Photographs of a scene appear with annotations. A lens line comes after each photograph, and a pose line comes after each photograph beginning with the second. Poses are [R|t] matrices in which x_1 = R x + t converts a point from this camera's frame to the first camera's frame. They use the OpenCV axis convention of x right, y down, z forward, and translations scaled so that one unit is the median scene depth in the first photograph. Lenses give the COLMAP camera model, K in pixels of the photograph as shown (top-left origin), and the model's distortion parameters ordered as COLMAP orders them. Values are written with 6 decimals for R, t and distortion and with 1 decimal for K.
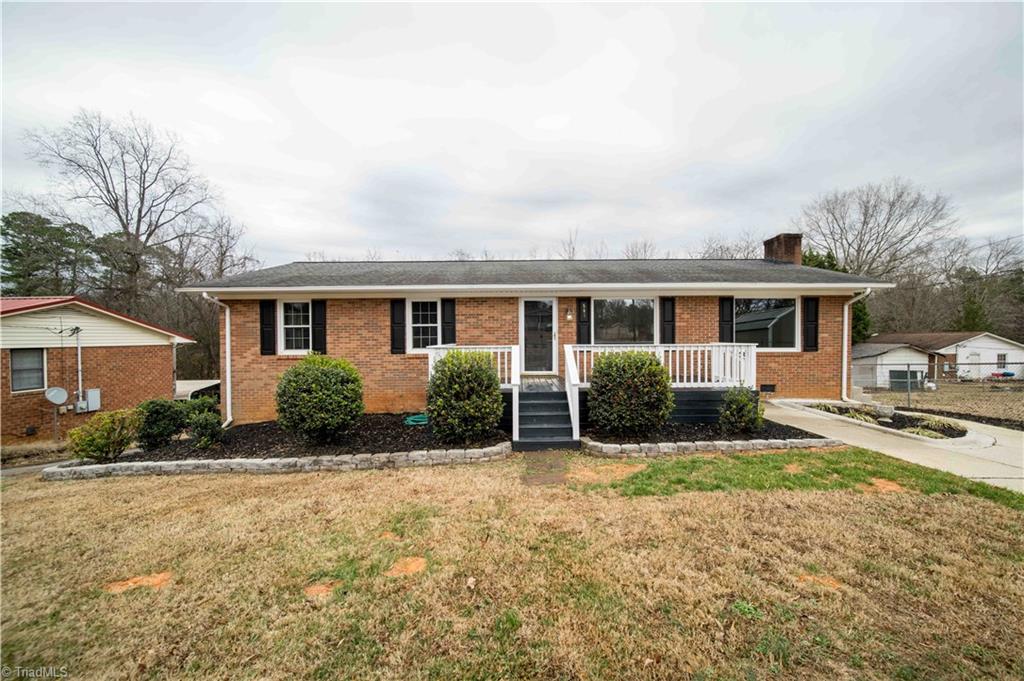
lens RADIAL K [[379.3, 0, 520.8], [0, 379.3, 325.9], [0, 0, 1]] dist [-0.000482, -0.000378]
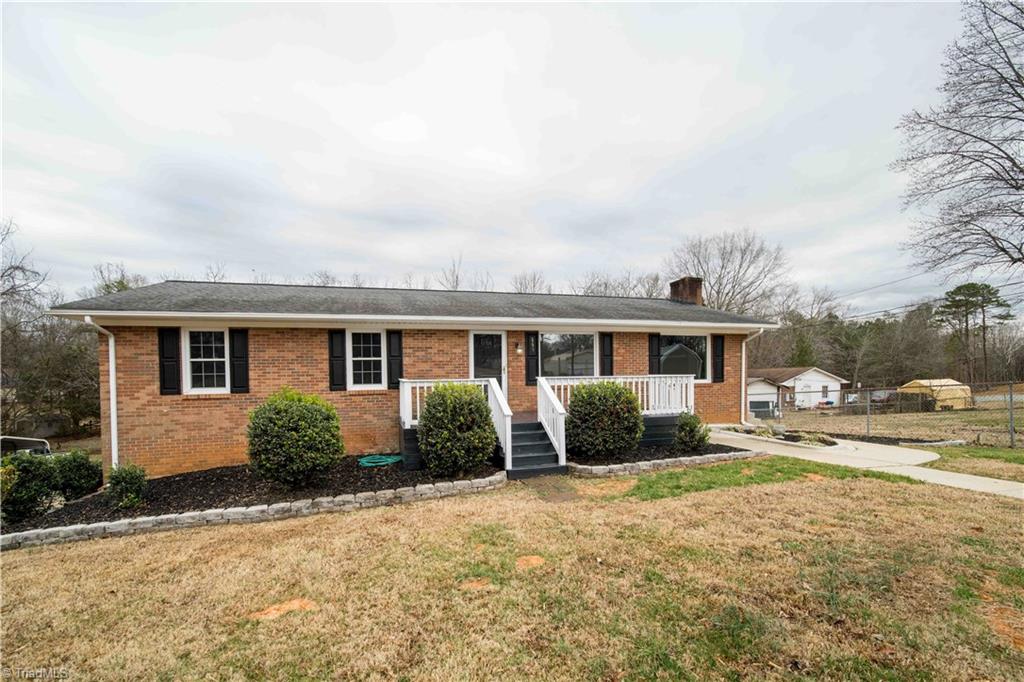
lens RADIAL K [[429.8, 0, 492.4], [0, 429.8, 359.2], [0, 0, 1]] dist [0.000444, 0.000048]
pose [[0.965591, 0.001871, 0.260059, -0.235130], [0.000298, 0.999966, -0.008301, 0.007755], [-0.260065, 0.008093, 0.965557, -0.077059]]
